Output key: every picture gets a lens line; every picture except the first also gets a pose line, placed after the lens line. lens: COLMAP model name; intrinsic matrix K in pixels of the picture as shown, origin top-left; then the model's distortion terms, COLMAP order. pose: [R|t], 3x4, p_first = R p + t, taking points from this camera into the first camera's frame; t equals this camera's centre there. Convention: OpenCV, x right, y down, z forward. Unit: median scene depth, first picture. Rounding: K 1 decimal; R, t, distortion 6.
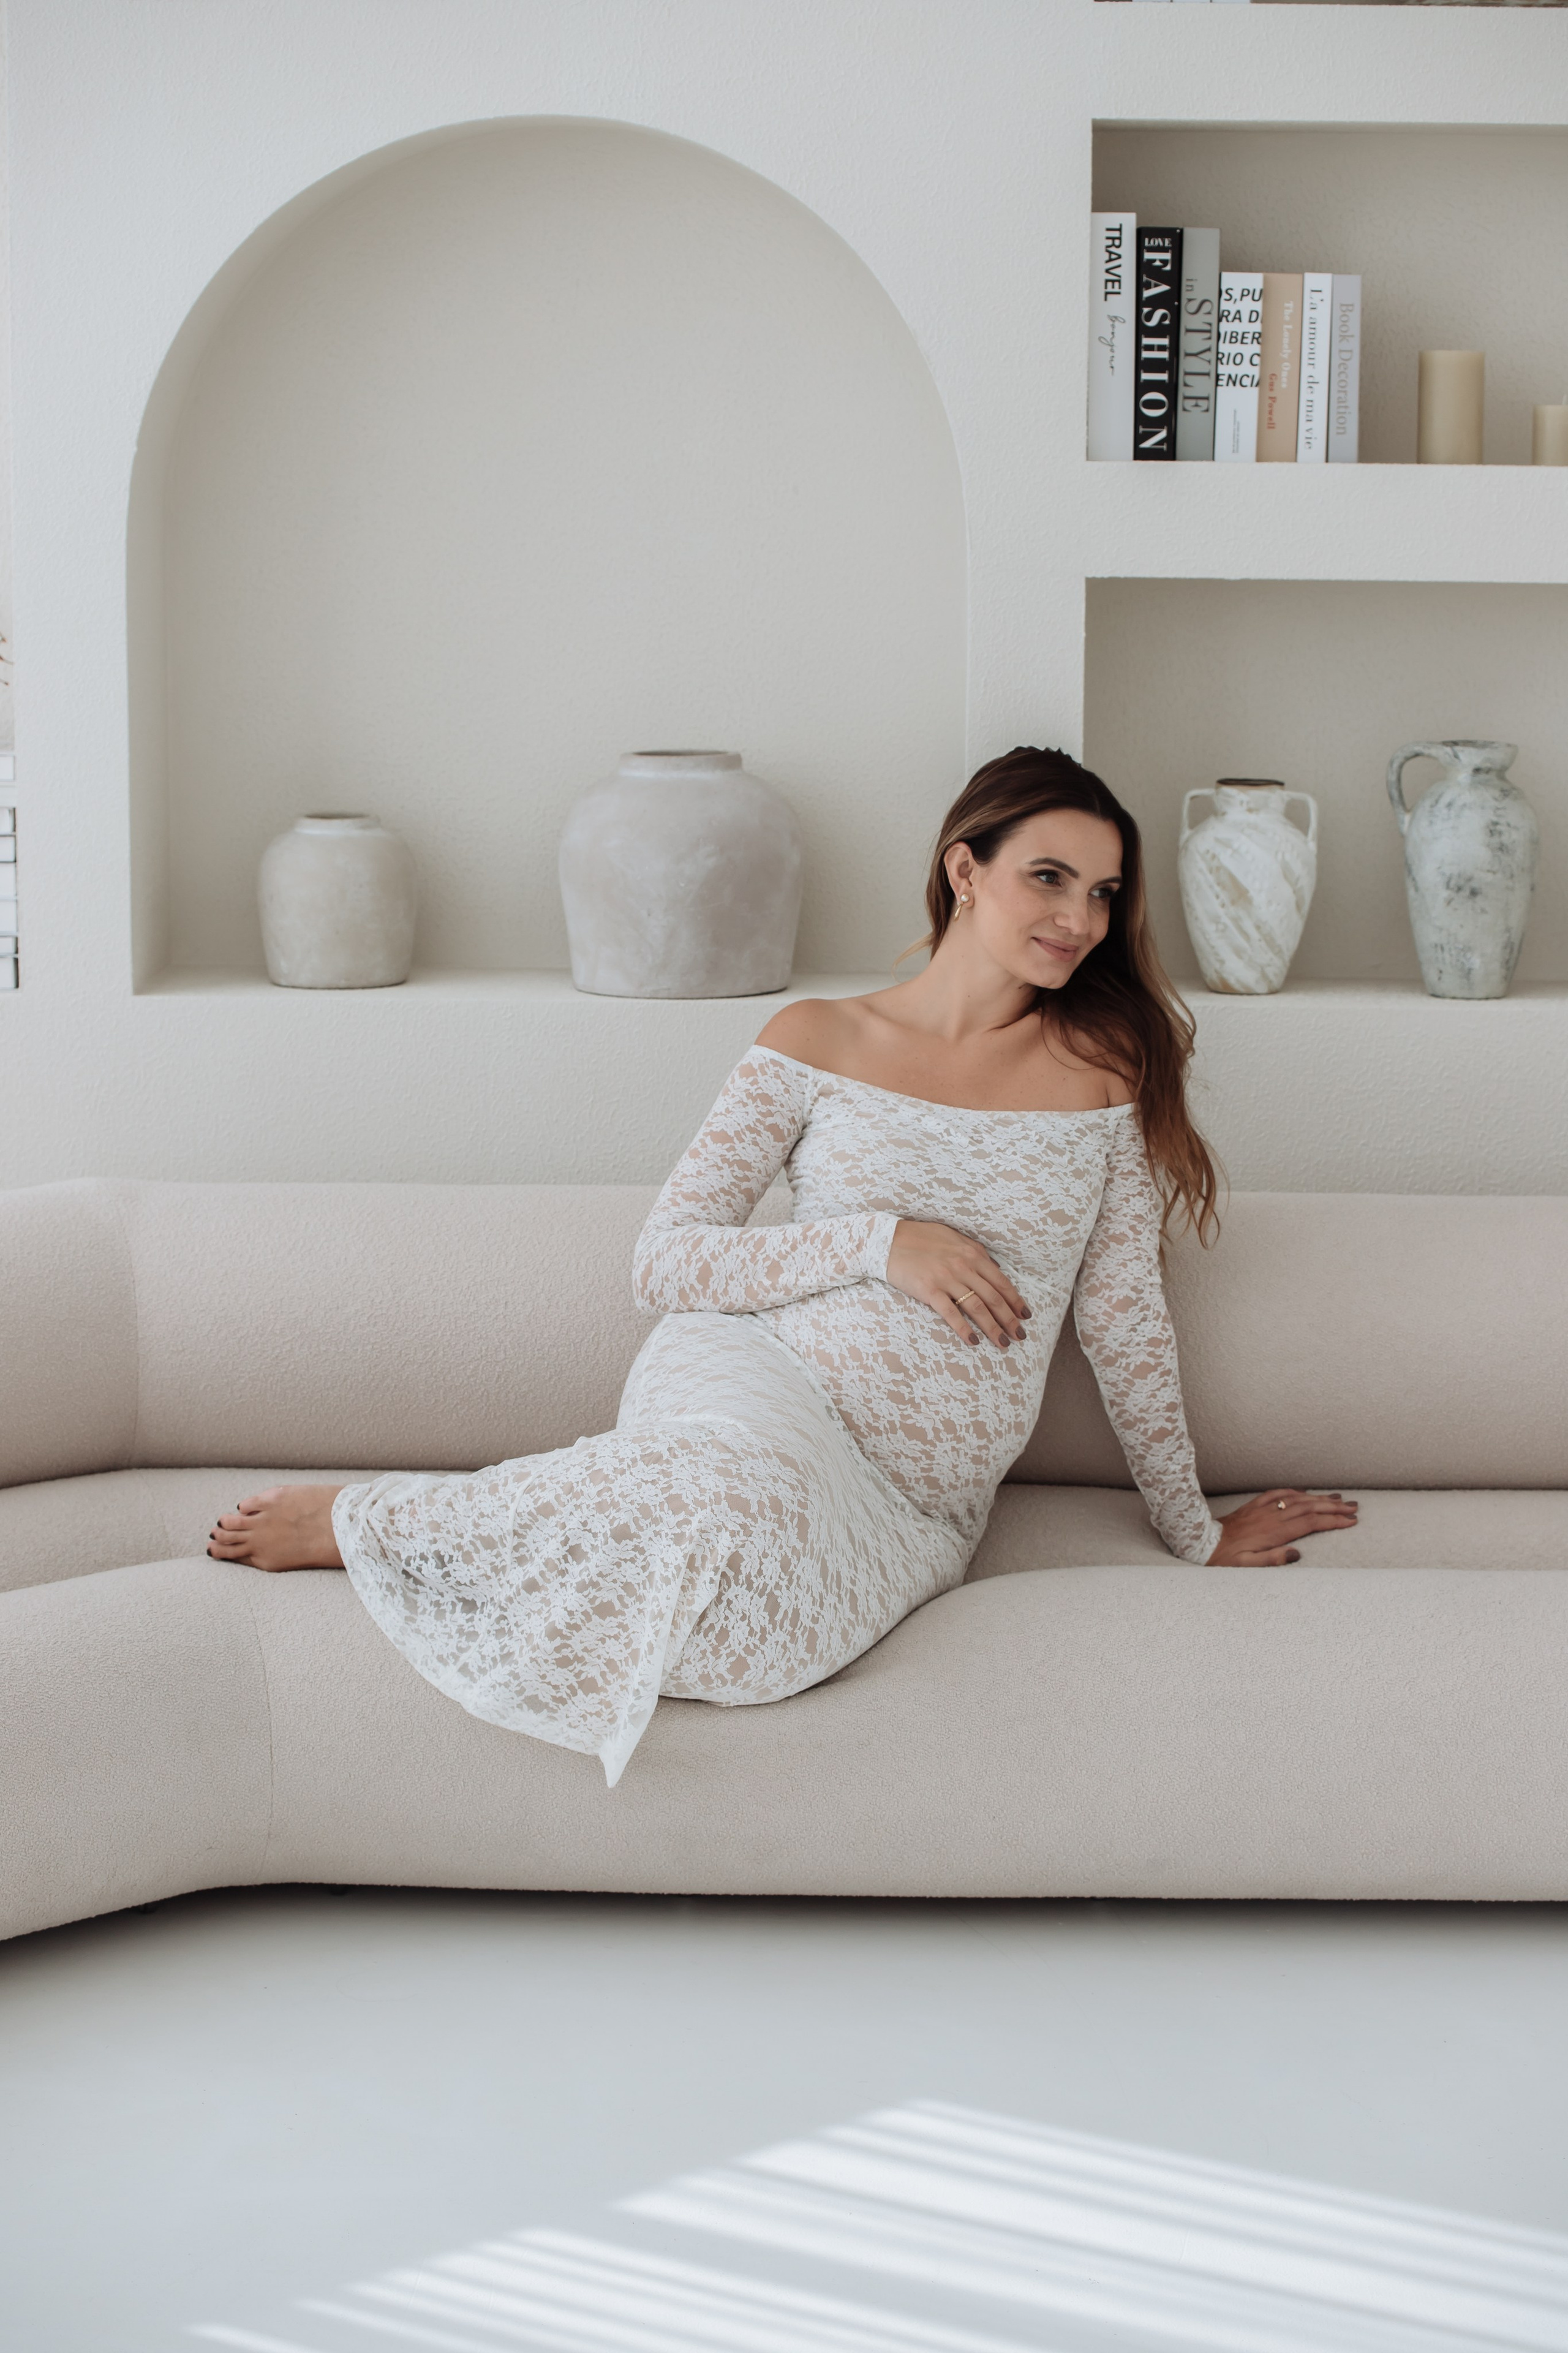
lens RADIAL K [[4909.4, 0, 784.0], [0, 4909.4, 1179.0], [0, 0, 1]] dist [-0.134812, 0.000000]
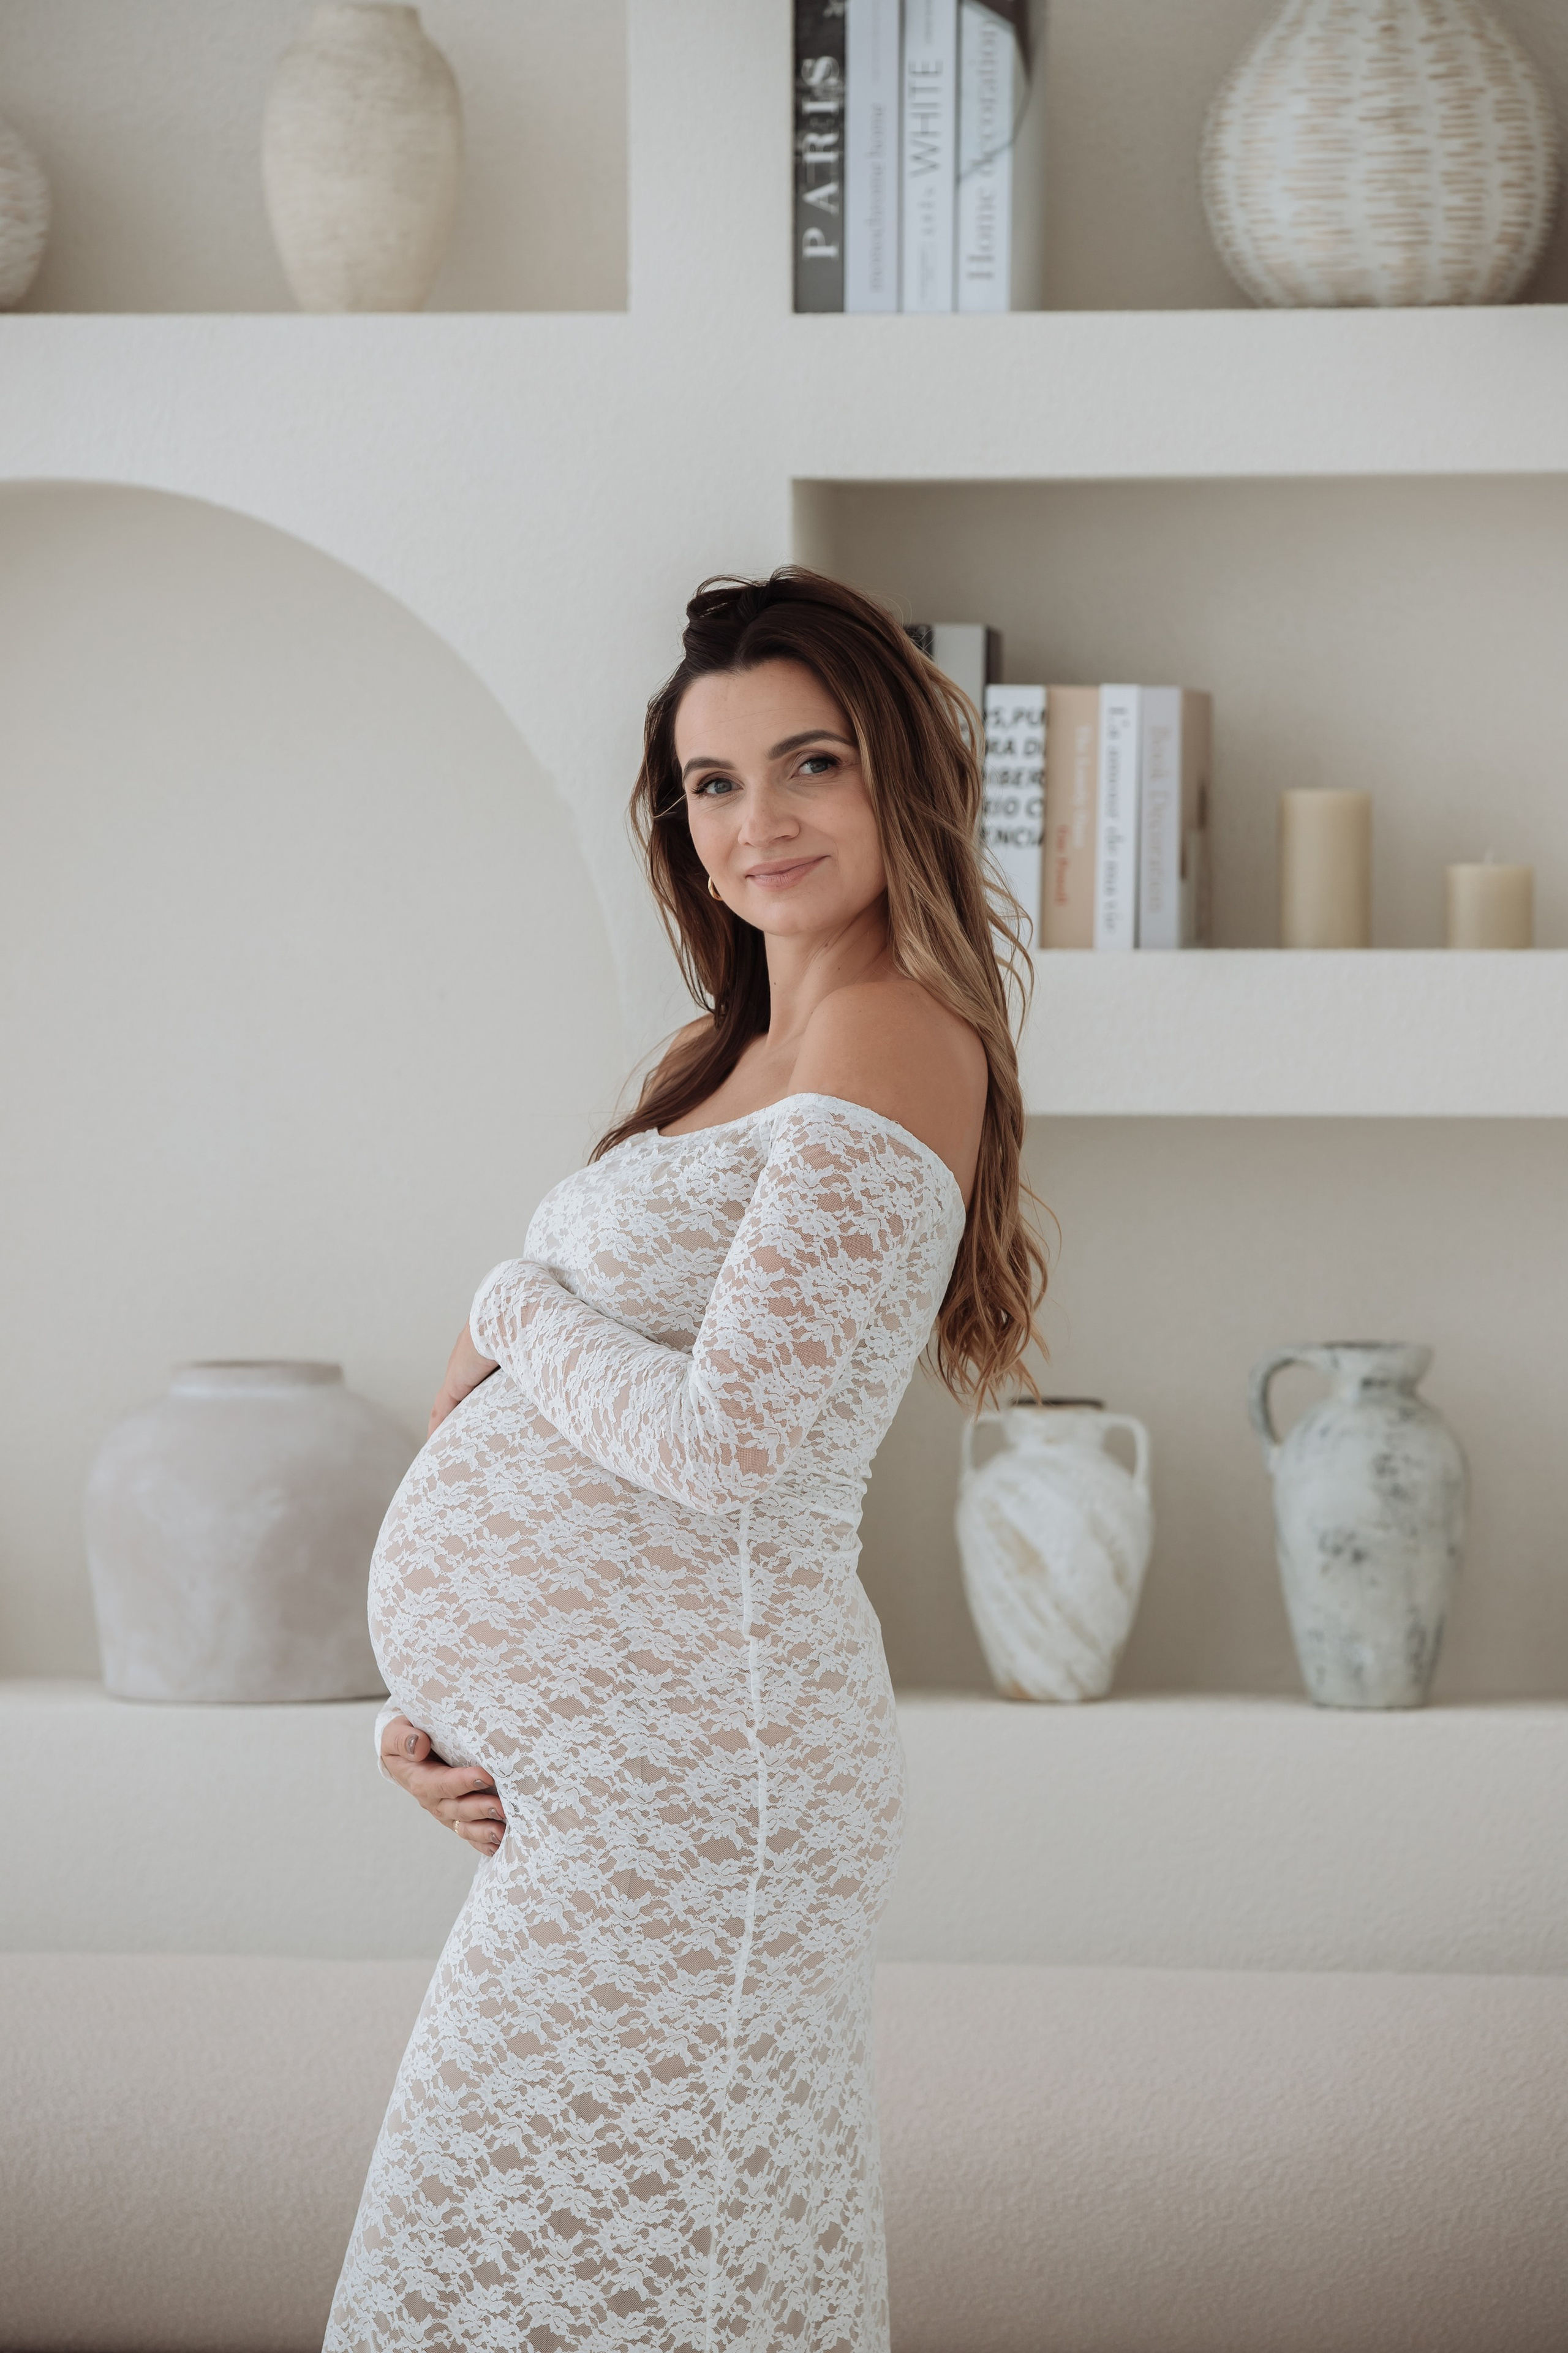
lens RADIAL K [[9731.3, 0, 783.1], [0, 9731.3, 1177.1], [0, 0, 1]] dist [0.374380, 0.000000]
pose [[0.994431, -0.003742, -0.105319, 0.205948], [-0.009245, 0.992418, -0.122560, 0.059631], [0.104979, 0.122851, 0.986857, -0.395266]]
